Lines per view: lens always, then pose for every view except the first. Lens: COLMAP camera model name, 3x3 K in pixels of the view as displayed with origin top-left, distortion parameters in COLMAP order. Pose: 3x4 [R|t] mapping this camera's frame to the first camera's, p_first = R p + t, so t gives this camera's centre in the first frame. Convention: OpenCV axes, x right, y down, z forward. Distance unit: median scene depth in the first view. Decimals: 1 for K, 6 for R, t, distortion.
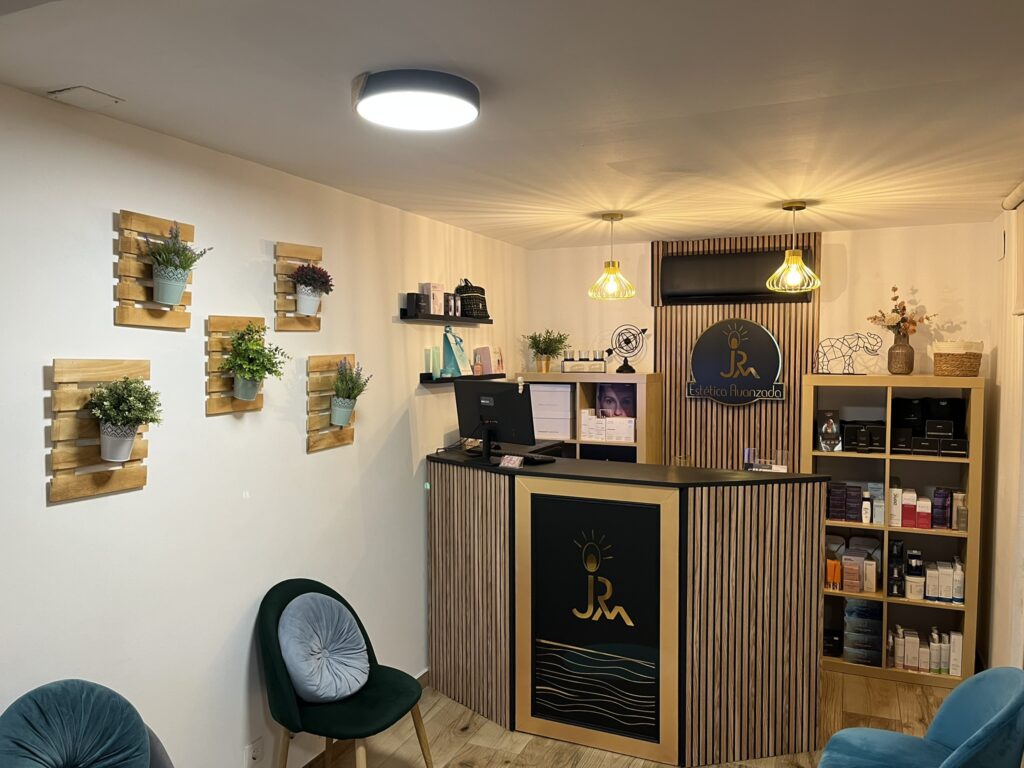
lens RADIAL K [[776.7, 0, 514.0], [0, 776.7, 382.6], [0, 0, 1]] dist [0.052148, -0.077114]
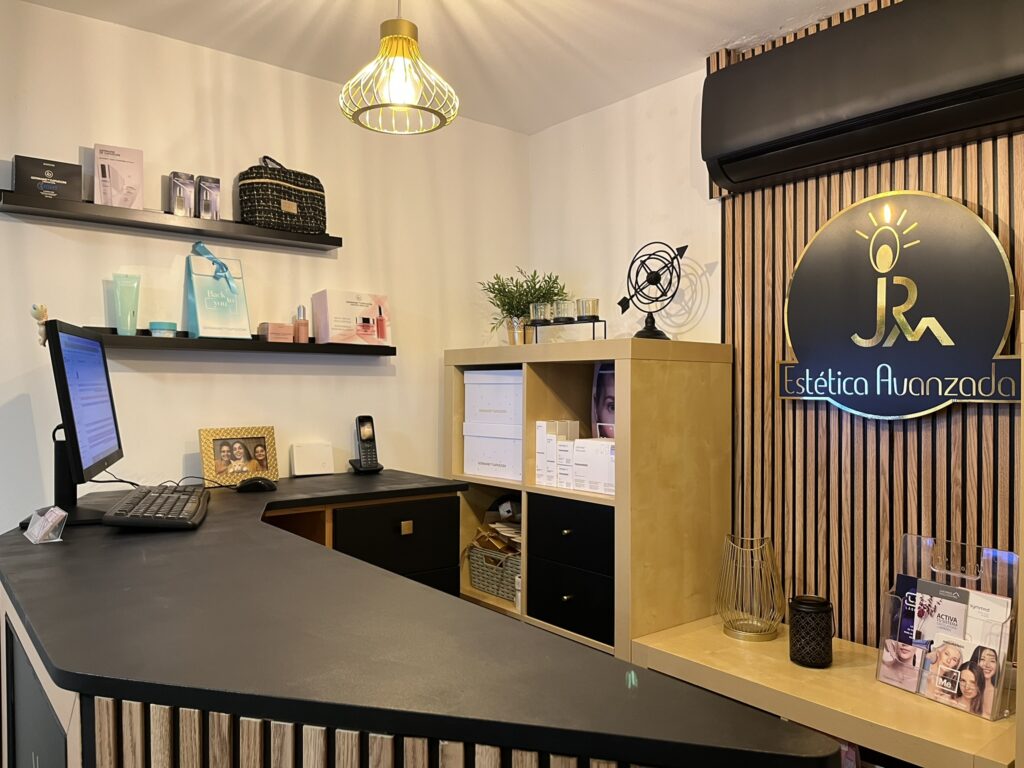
lens RADIAL K [[776.7, 0, 521.4], [0, 776.7, 389.6], [0, 0, 1]] dist [0.052148, -0.077114]
pose [[0.886368, 0.005603, -0.462948, 0.357534], [-0.023385, 0.999192, -0.032679, 0.037689], [0.462391, 0.039791, 0.885783, 0.676881]]
